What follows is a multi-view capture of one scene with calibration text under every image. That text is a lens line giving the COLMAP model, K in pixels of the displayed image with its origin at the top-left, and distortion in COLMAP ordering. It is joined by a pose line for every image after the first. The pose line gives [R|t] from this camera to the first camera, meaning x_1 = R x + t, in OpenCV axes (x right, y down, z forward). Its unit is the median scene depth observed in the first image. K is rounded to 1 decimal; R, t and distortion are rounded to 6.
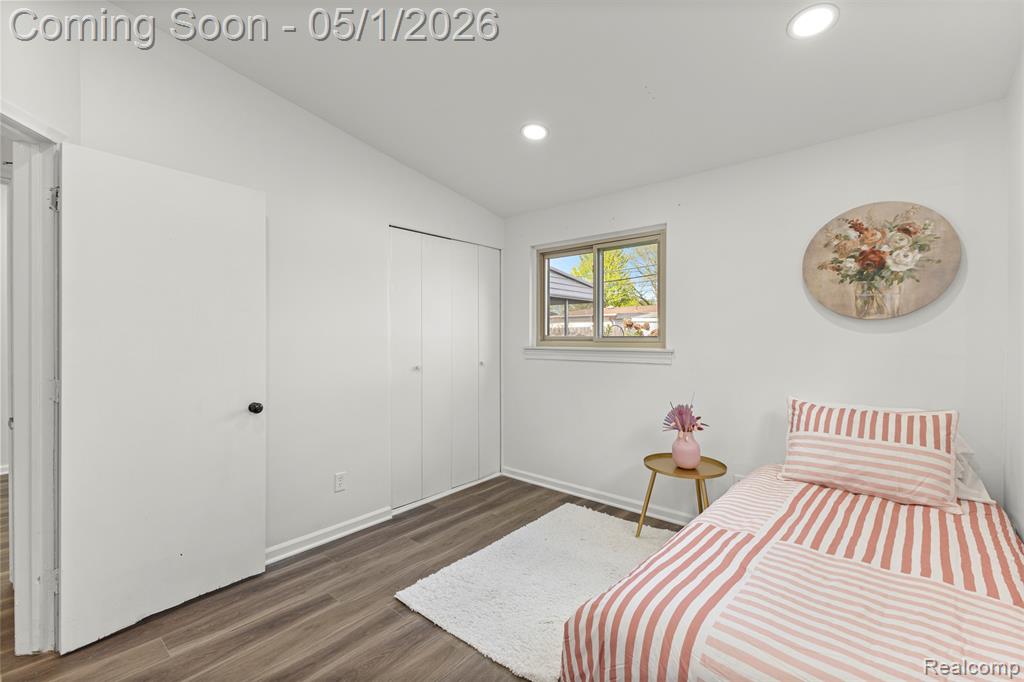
lens RADIAL K [[436.6, 0, 513.1], [0, 436.6, 338.9], [0, 0, 1]] dist [0.009868, 0.000086]
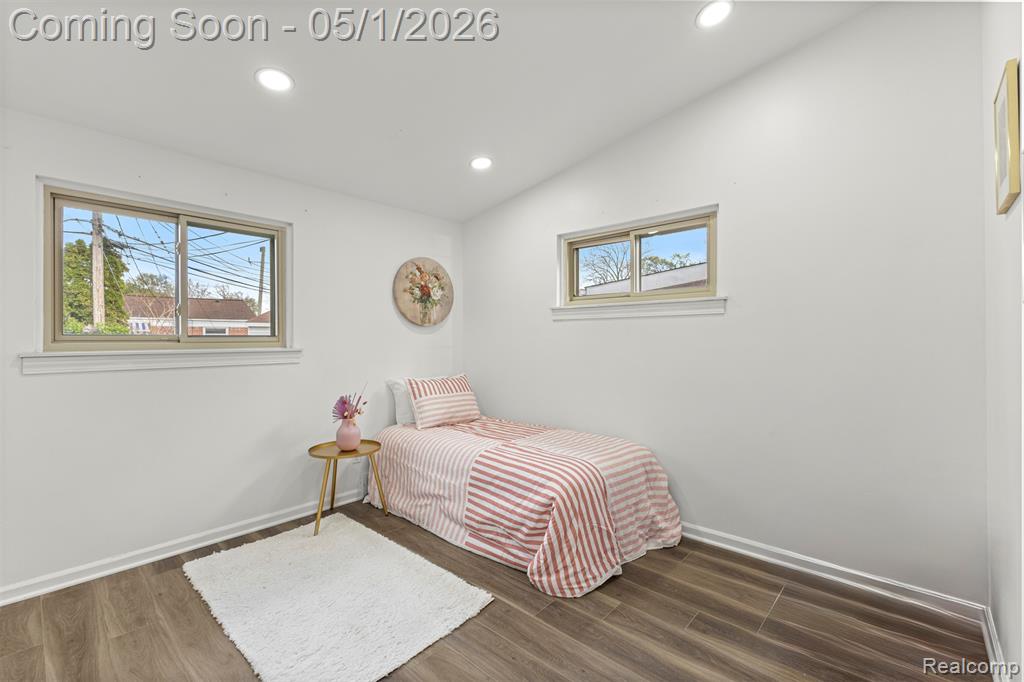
lens RADIAL K [[441.5, 0, 512.2], [0, 441.5, 337.2], [0, 0, 1]] dist [0.001743, 0.000069]
pose [[0.021733, 0.006419, 0.999743, -0.854028], [0.010071, 0.999927, -0.006639, 0.012428], [-0.999713, 0.010213, 0.021667, 0.618989]]
